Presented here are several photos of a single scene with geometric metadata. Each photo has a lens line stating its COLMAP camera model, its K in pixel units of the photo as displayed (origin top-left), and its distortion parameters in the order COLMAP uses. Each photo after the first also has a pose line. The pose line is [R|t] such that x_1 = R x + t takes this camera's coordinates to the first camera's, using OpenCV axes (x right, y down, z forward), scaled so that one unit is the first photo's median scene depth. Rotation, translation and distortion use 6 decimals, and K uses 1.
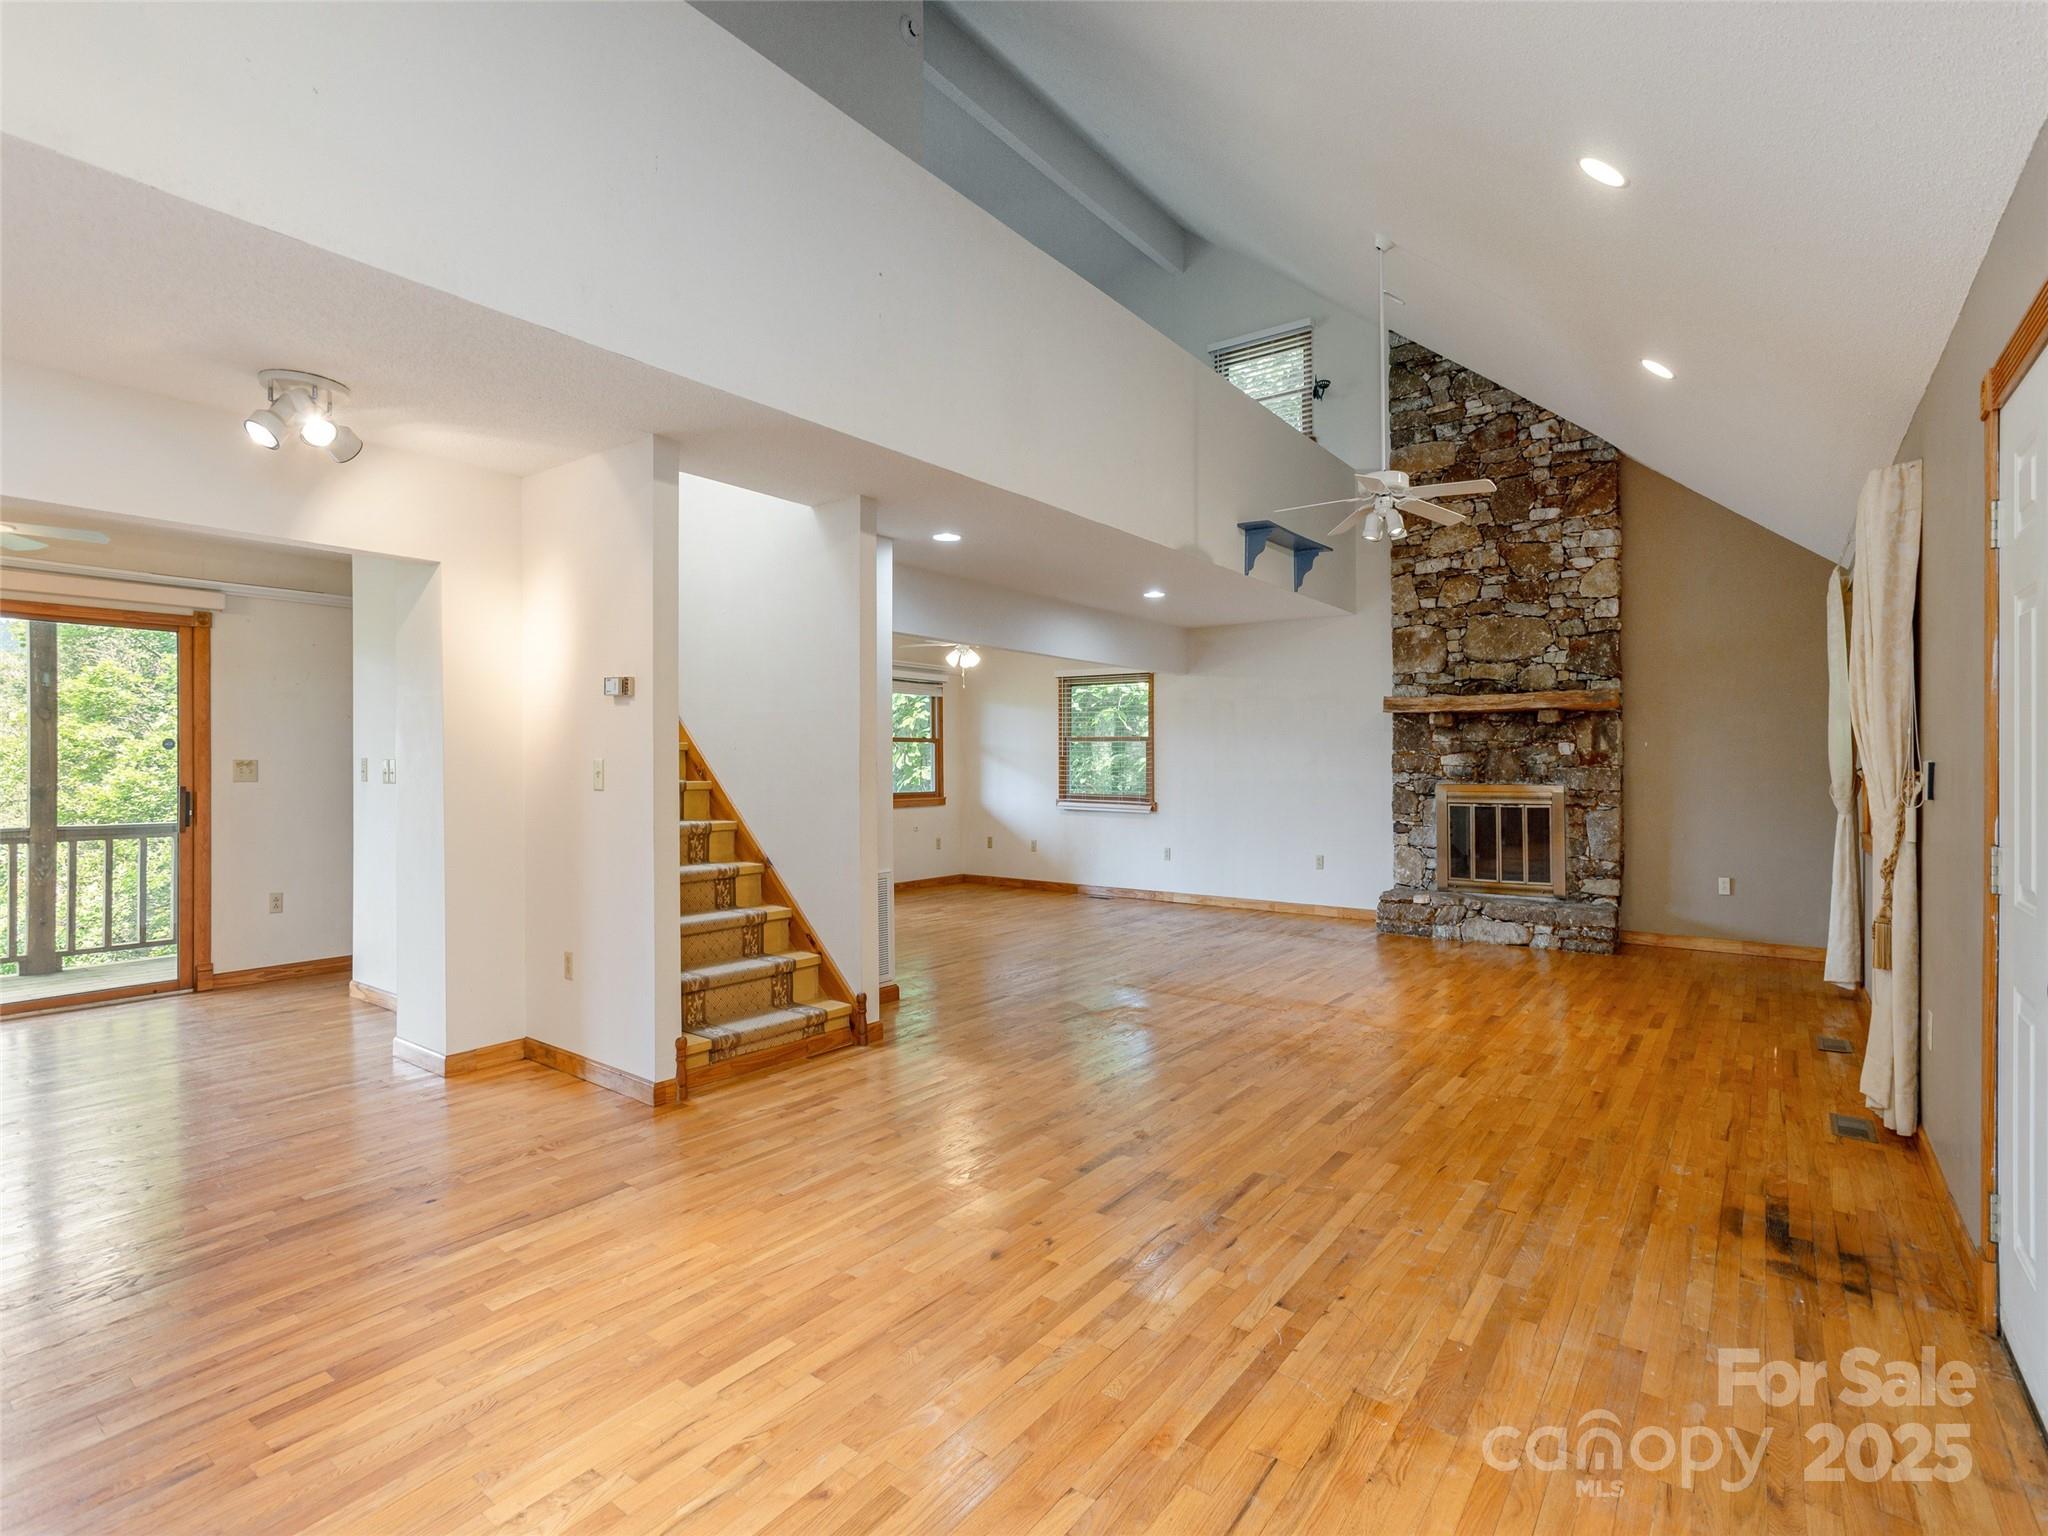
lens RADIAL K [[1000.3, 0, 1029.5], [0, 1000.3, 796.6], [0, 0, 1]] dist [-0.014800, 0.001723]
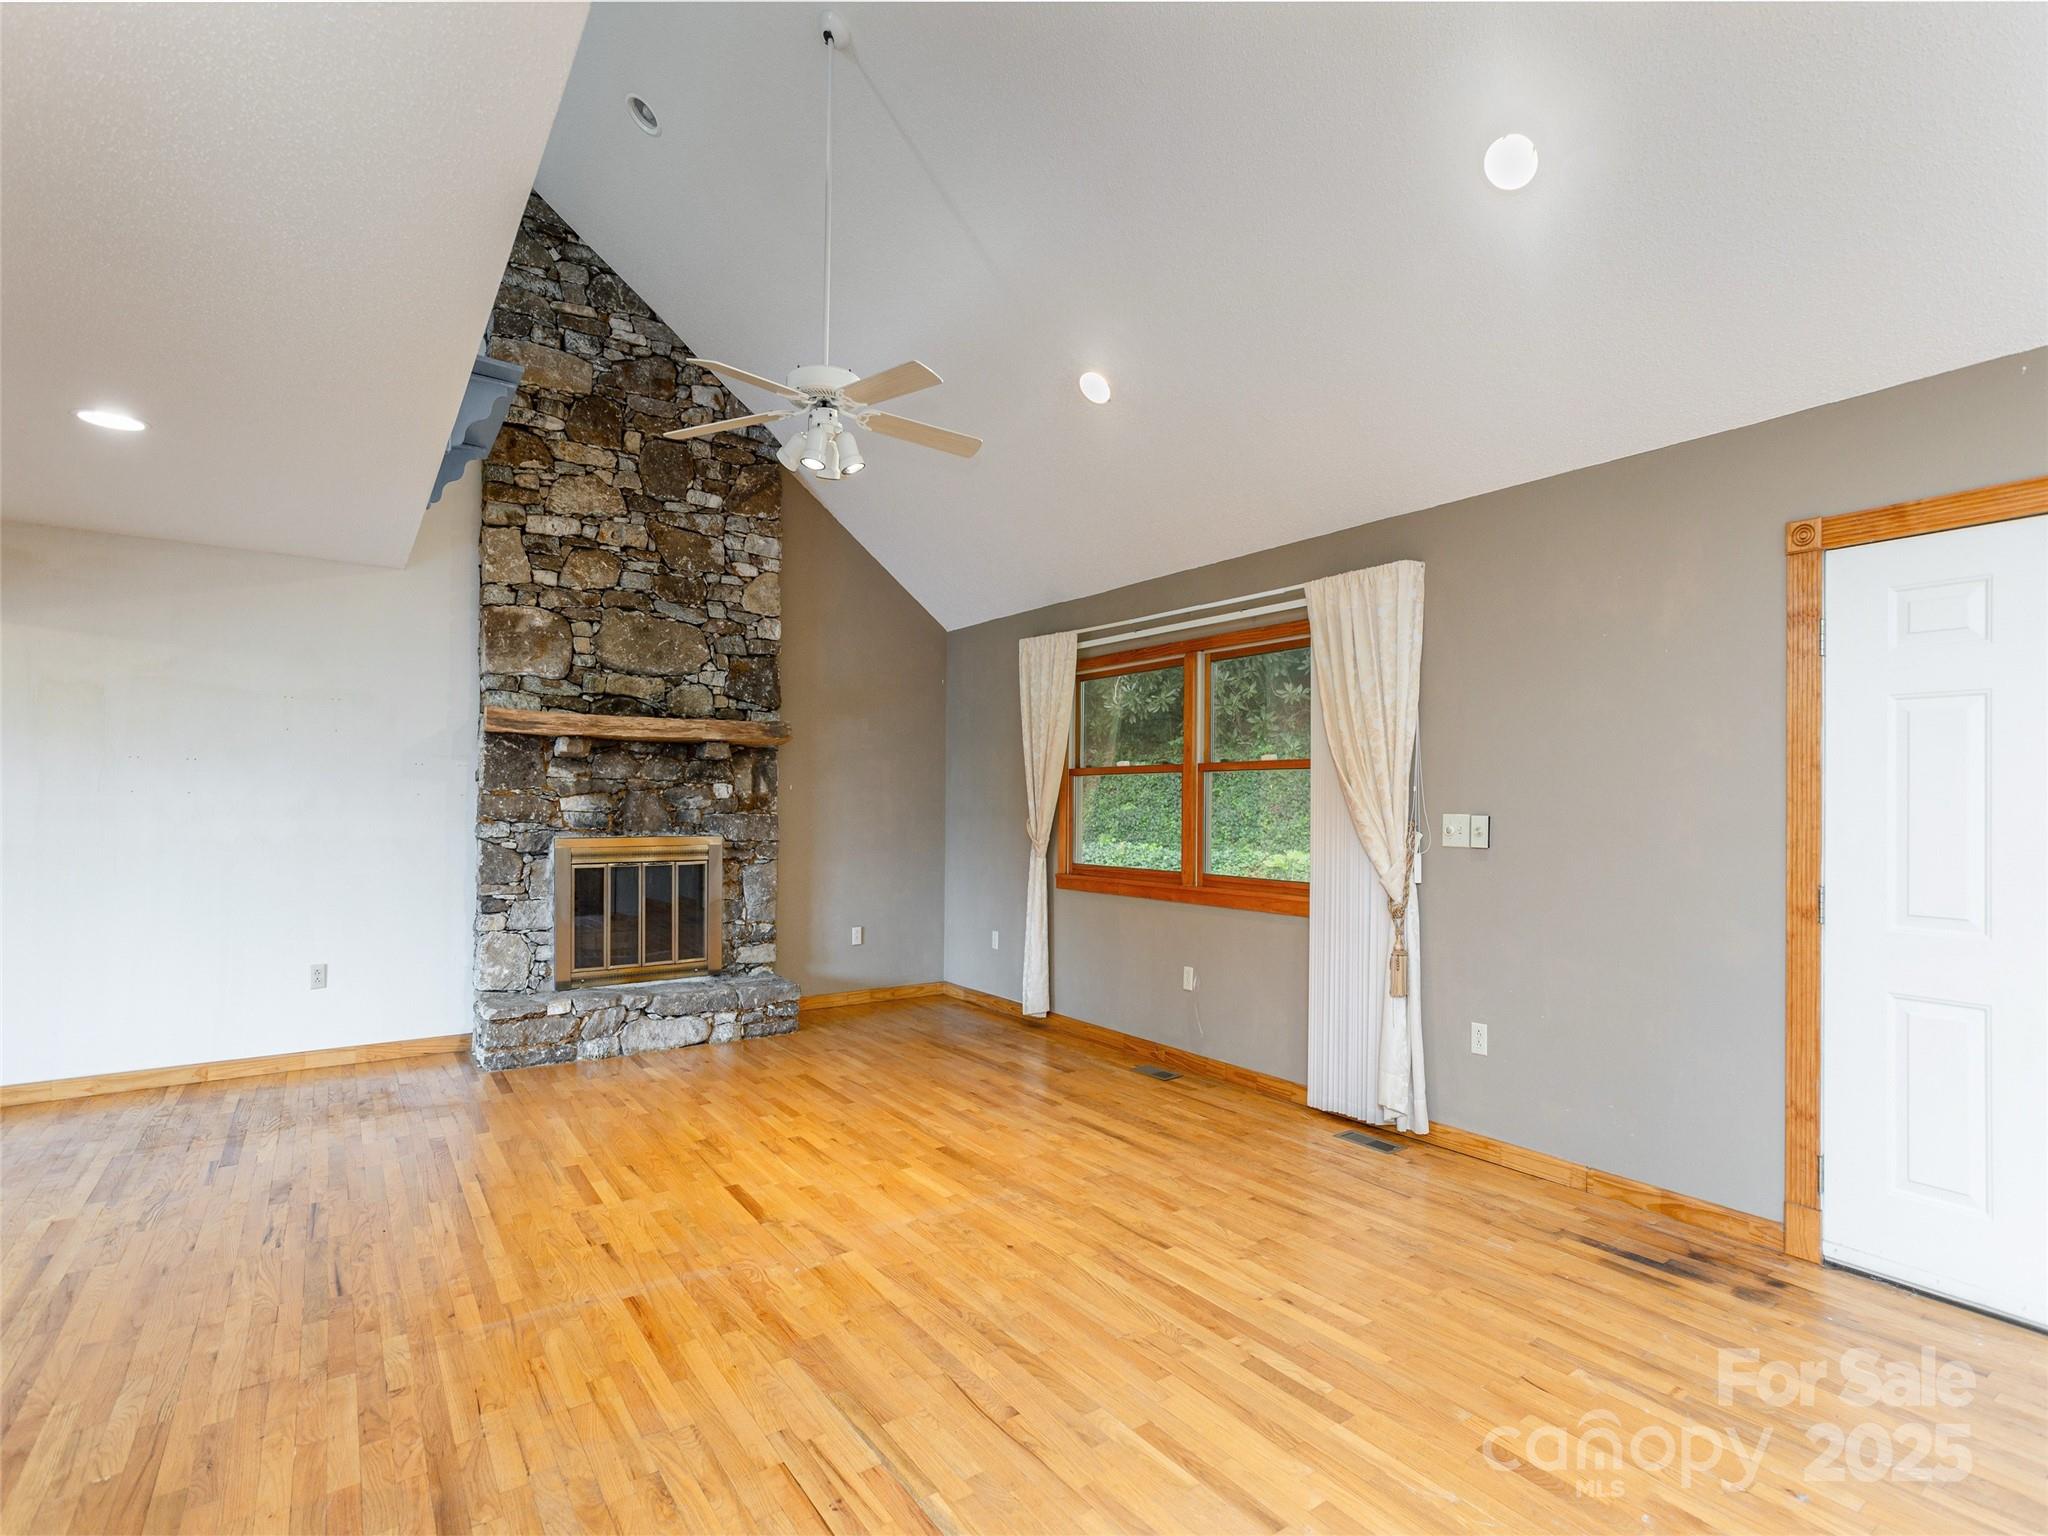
lens RADIAL K [[1000.3, 0, 1029.5], [0, 1000.3, 796.6], [0, 0, 1]] dist [-0.014800, 0.001723]
pose [[0.296303, 0.011737, 0.955022, -0.170731], [0.026958, 0.999423, -0.020646, -0.019442], [-0.954714, 0.031863, 0.295815, 0.509742]]
